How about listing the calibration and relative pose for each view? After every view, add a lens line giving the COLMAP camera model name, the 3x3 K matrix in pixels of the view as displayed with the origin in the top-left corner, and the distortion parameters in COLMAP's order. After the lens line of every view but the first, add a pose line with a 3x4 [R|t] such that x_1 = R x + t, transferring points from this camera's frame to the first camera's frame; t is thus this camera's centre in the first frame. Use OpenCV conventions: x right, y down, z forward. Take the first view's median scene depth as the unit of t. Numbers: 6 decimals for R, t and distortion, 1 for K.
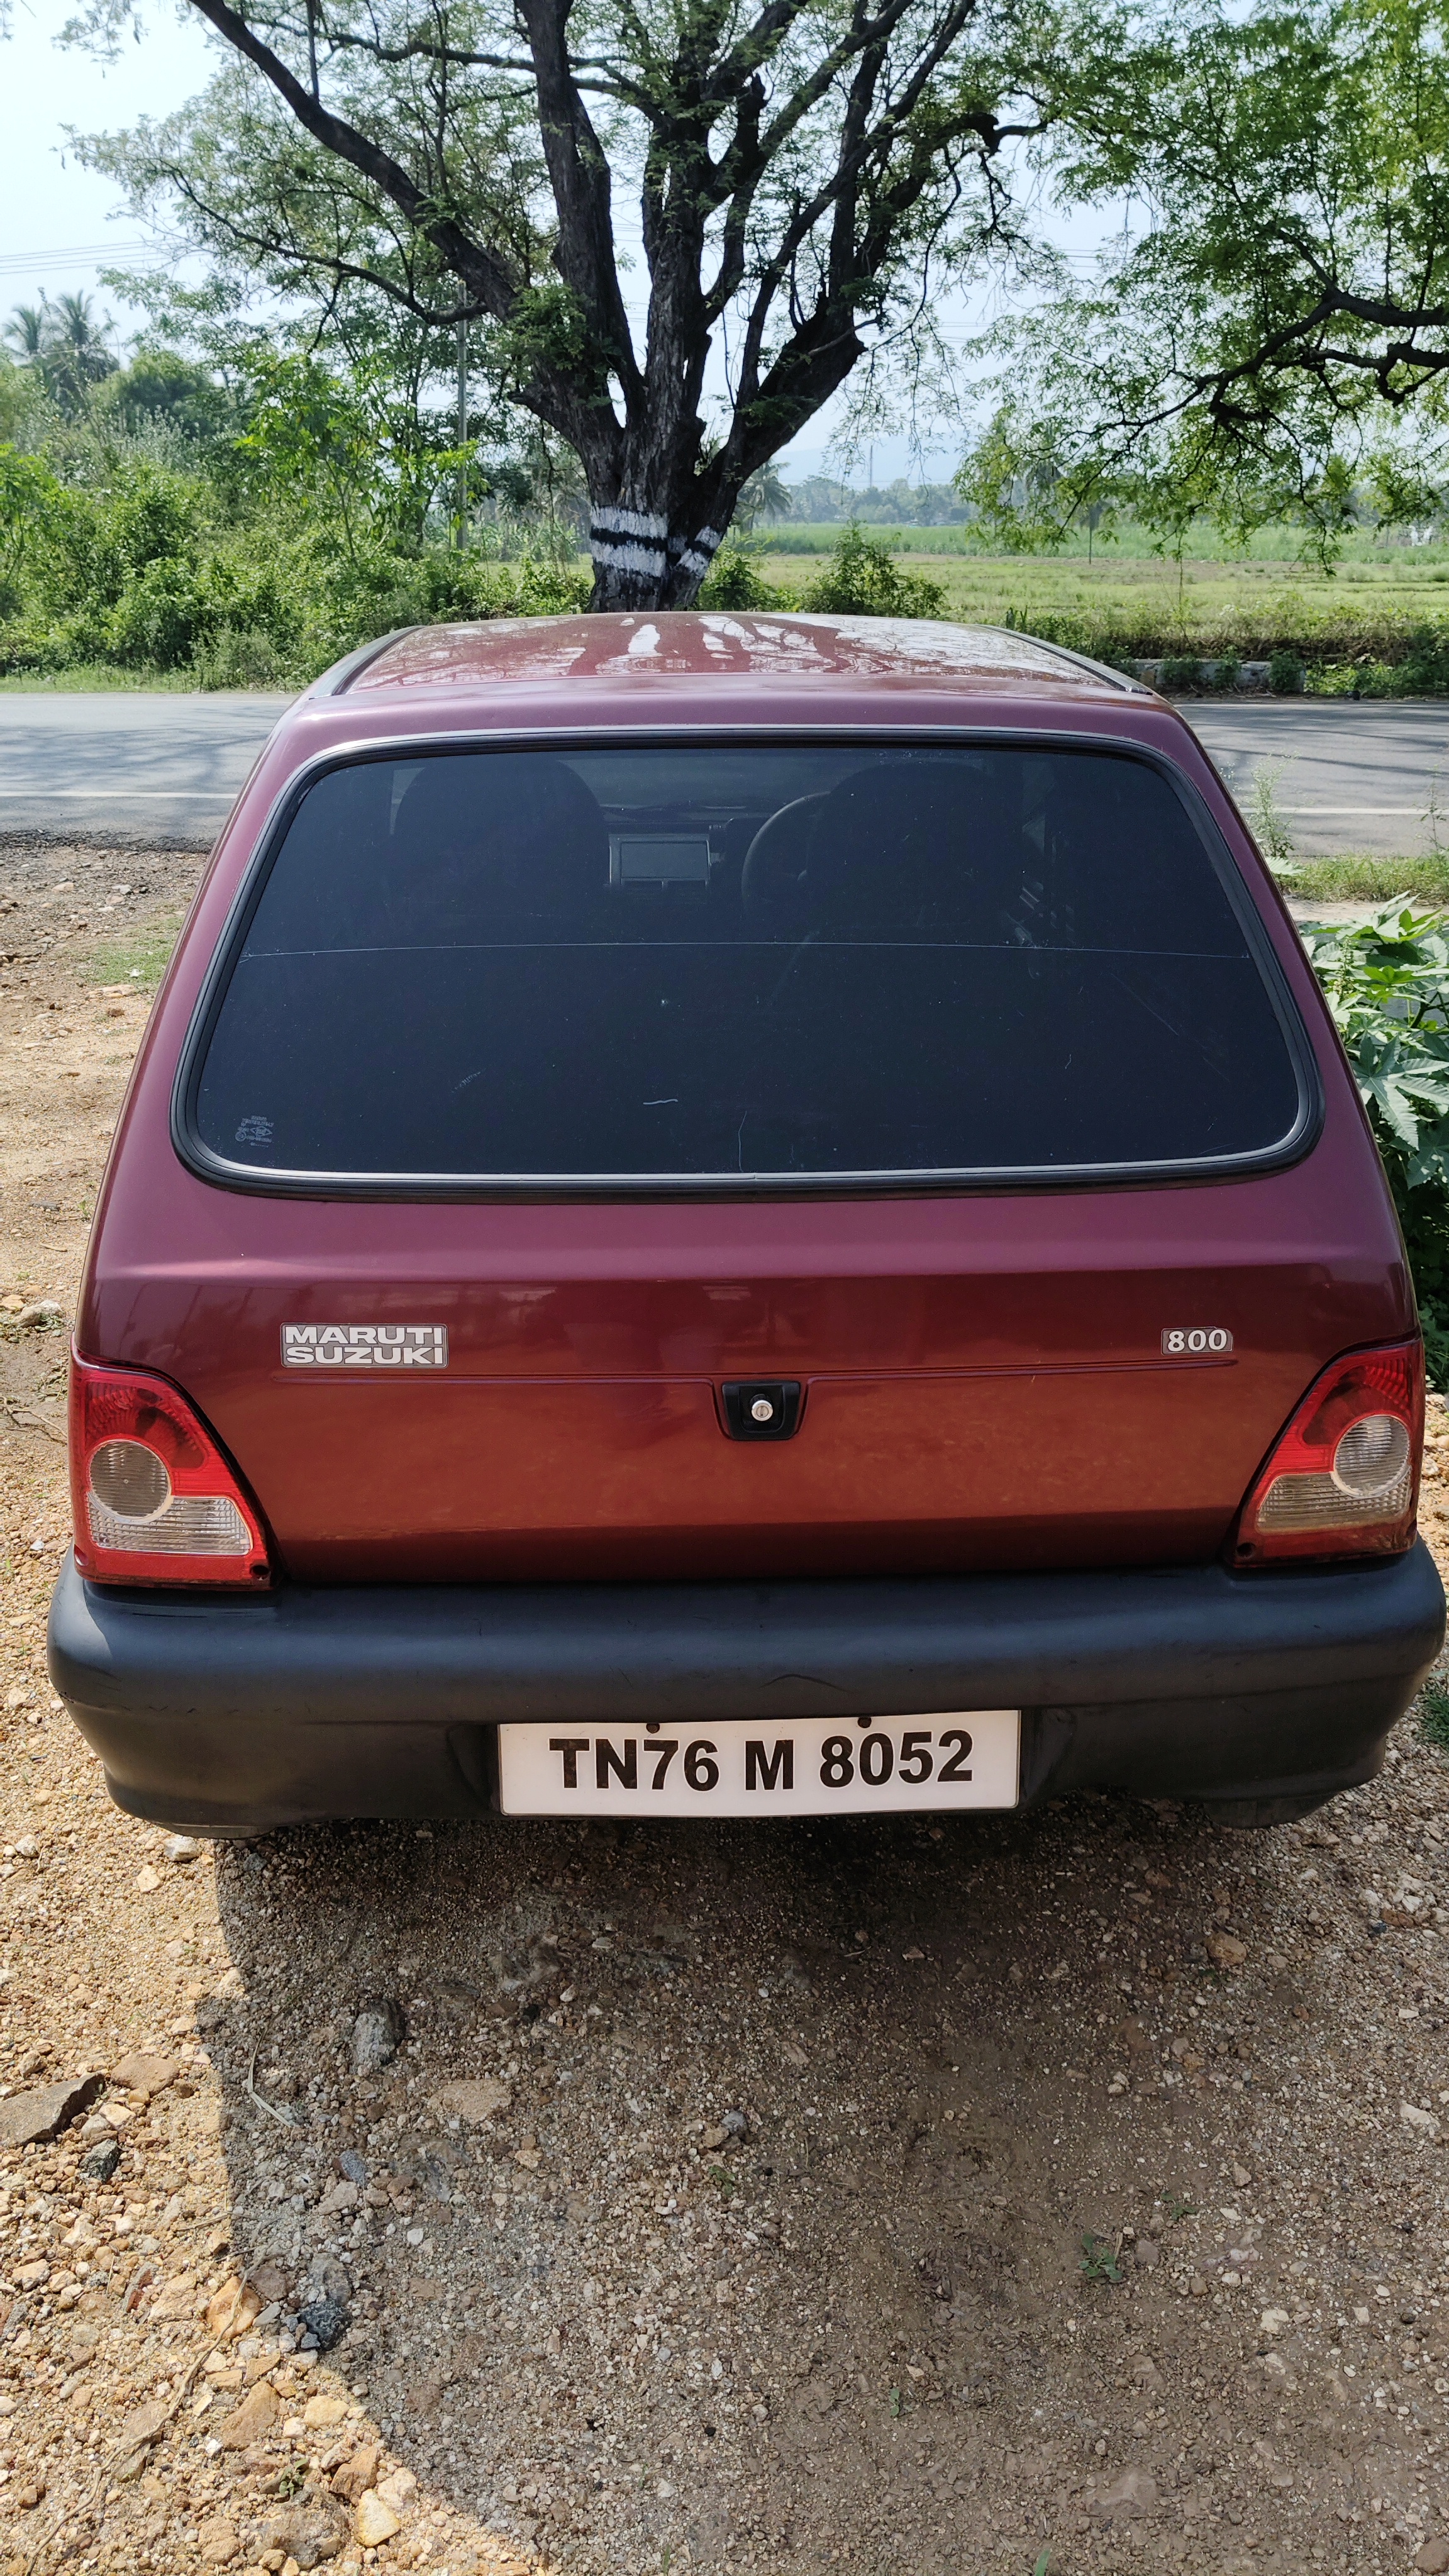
lens RADIAL K [[1961.0, 0, 711.3], [0, 1961.0, 1281.0], [0, 0, 1]] dist [0.073824, -0.113255]
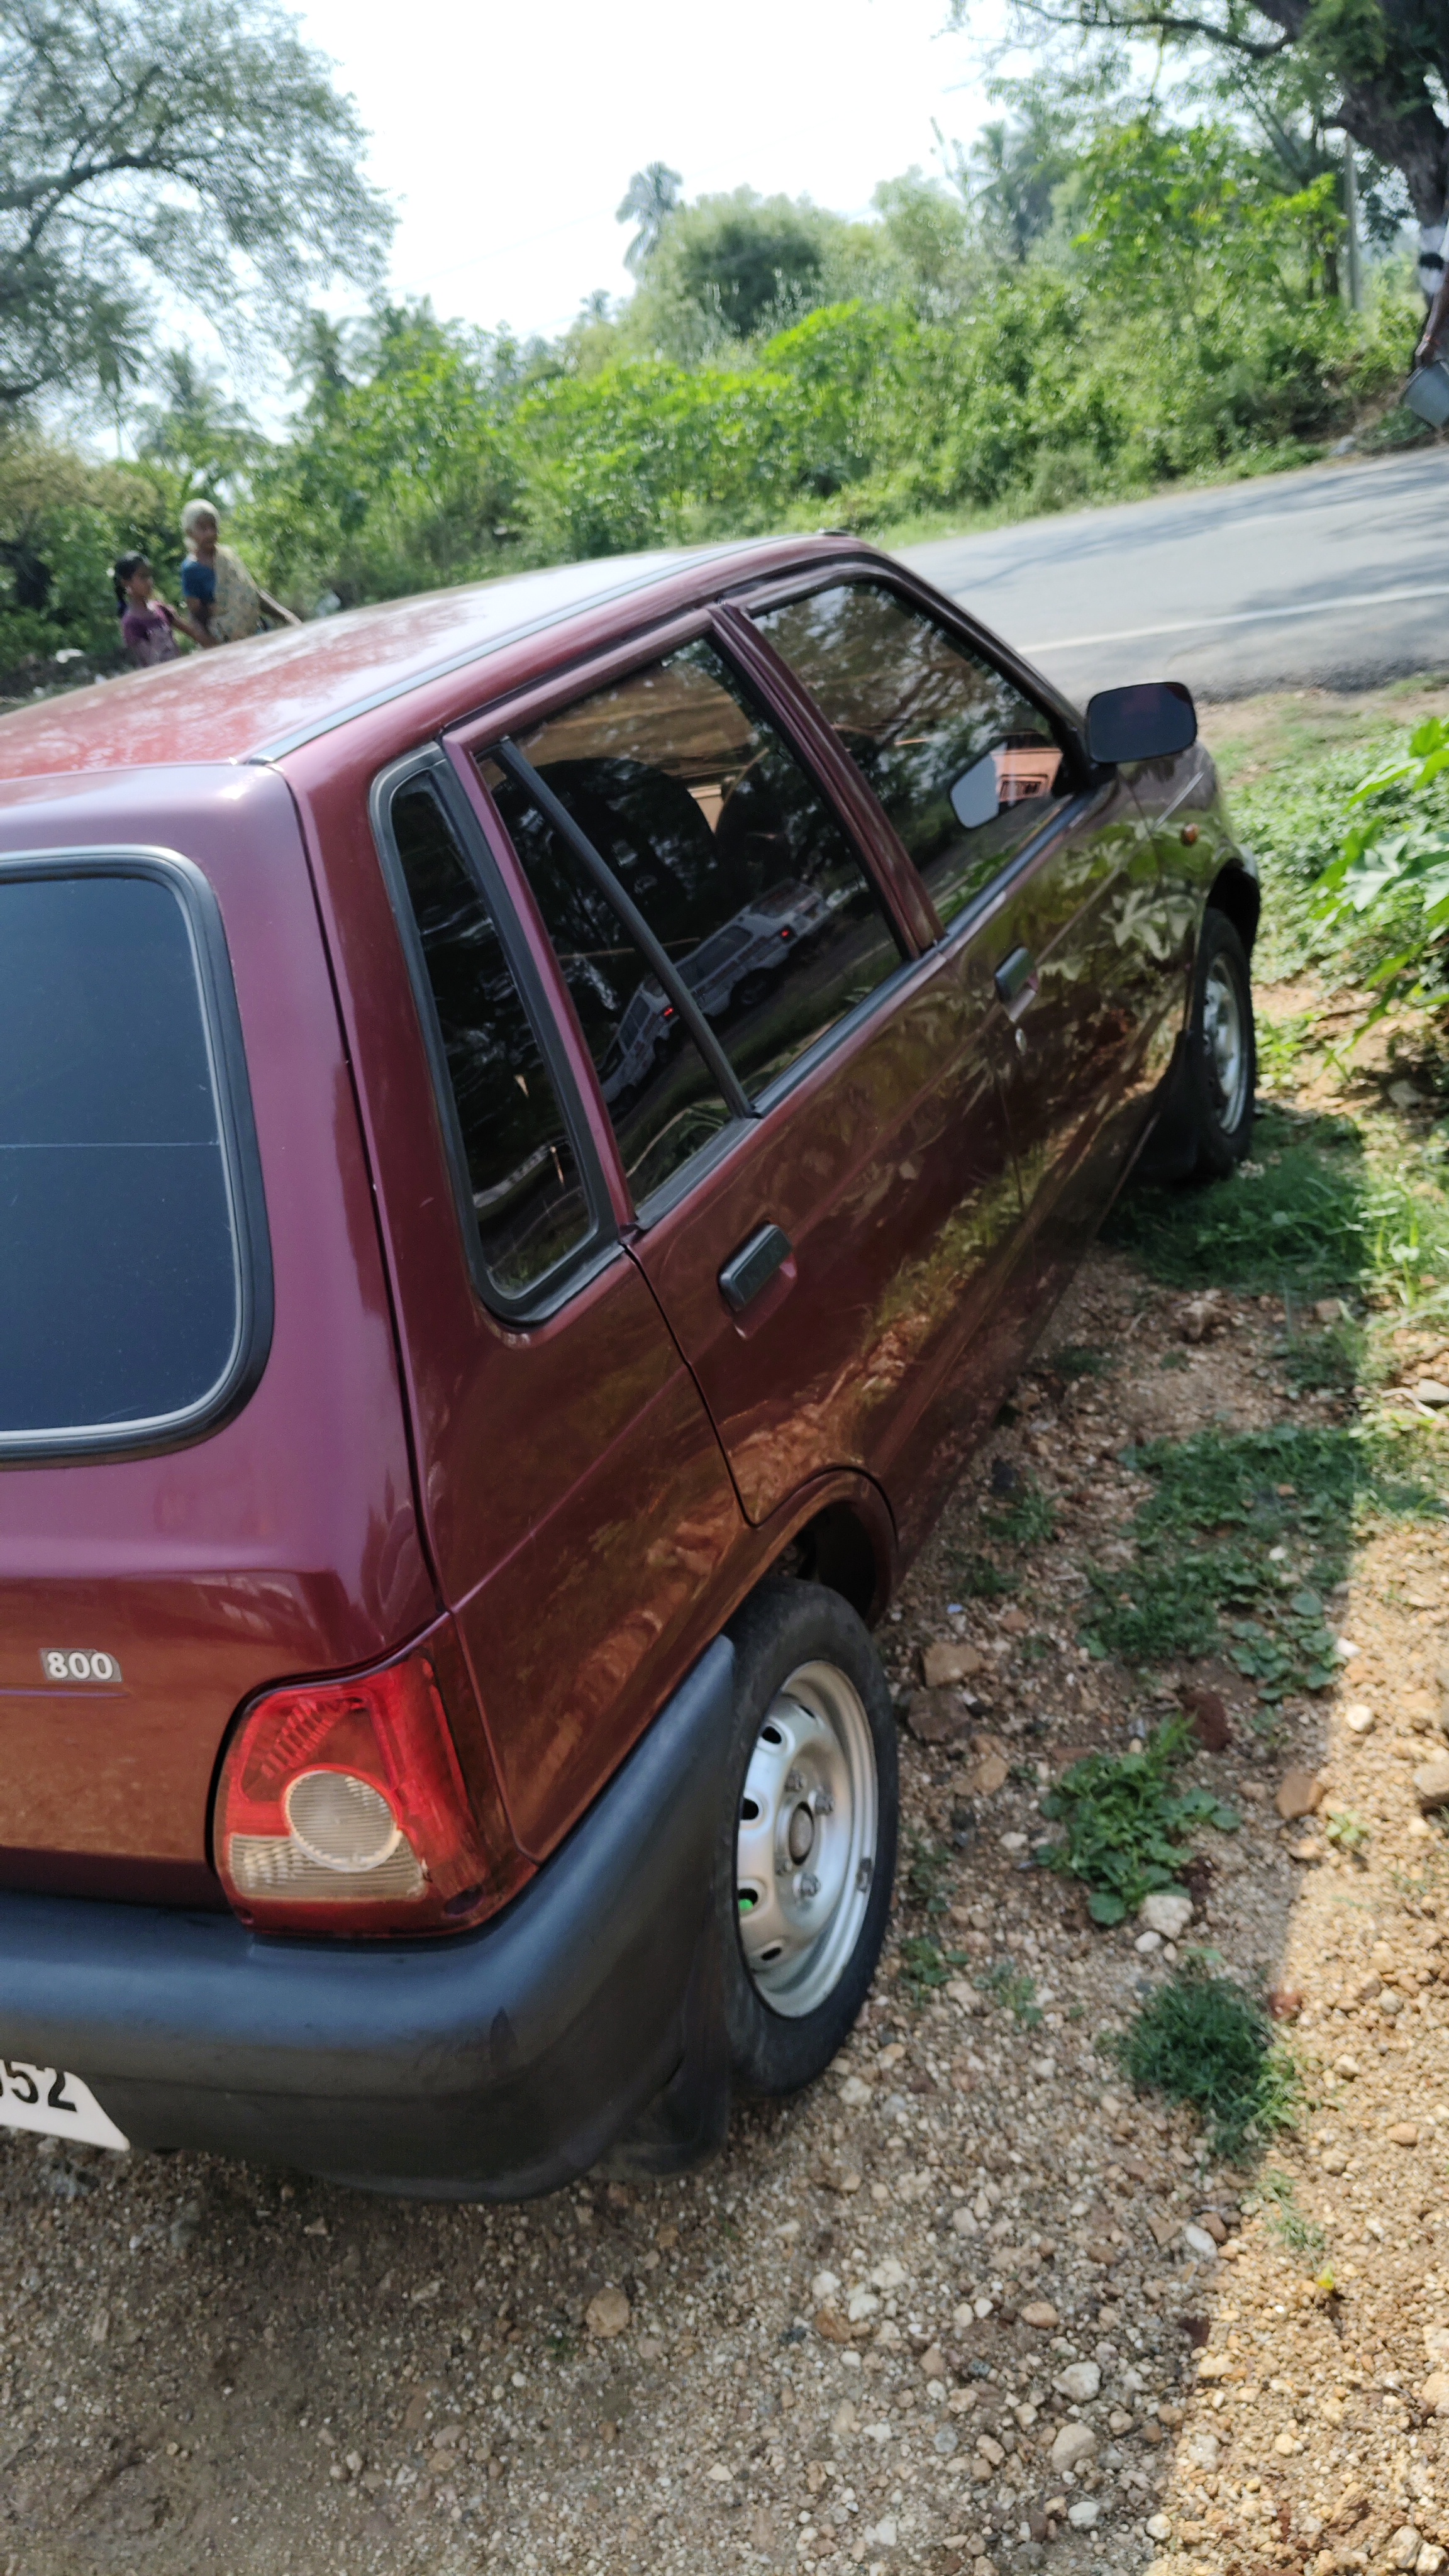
lens RADIAL K [[1961.0, 0, 711.3], [0, 1961.0, 1281.0], [0, 0, 1]] dist [0.073824, -0.113255]
pose [[0.878122, 0.005705, -0.478402, 0.236000], [0.040354, 0.995482, 0.085943, -0.050200], [0.476731, -0.094774, 0.873925, 0.125619]]
